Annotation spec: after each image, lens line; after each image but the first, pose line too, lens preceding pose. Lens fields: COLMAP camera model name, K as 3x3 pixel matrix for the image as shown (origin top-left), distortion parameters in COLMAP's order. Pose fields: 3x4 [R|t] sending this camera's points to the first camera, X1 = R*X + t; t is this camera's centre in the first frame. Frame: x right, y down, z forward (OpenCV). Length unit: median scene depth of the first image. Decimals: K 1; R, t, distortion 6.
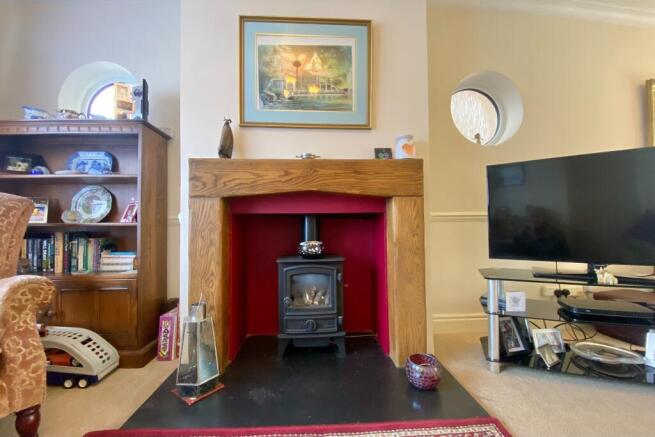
lens RADIAL K [[264.6, 0, 327.5], [0, 264.6, 218.5], [0, 0, 1]] dist [0.028836, -0.025316]
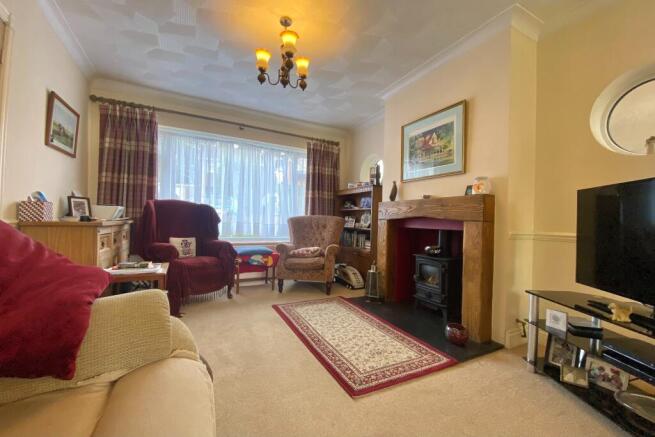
lens RADIAL K [[264.6, 0, 327.5], [0, 264.6, 218.5], [0, 0, 1]] dist [0.028836, -0.025316]
pose [[0.408185, 0.016342, -0.912753, 1.221726], [-0.017812, 0.999792, 0.009934, -0.091168], [0.912726, 0.012203, 0.408391, -0.285462]]
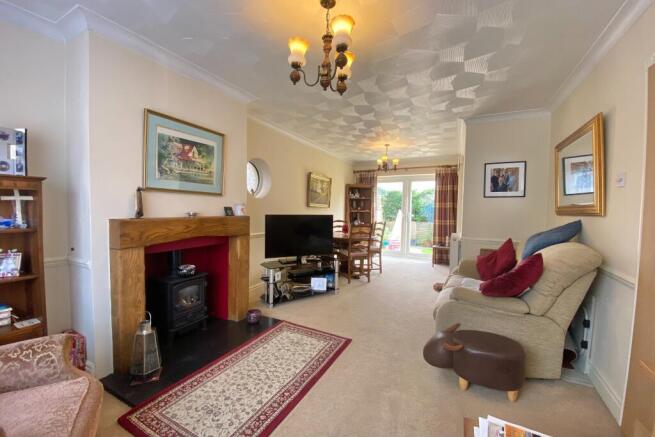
lens RADIAL K [[264.6, 0, 327.5], [0, 264.6, 218.5], [0, 0, 1]] dist [0.028836, -0.025316]
pose [[0.500108, -0.016954, 0.865797, -1.029735], [-0.043094, 0.998082, 0.044436, -0.303631], [-0.864890, -0.059534, 0.498418, -0.488305]]
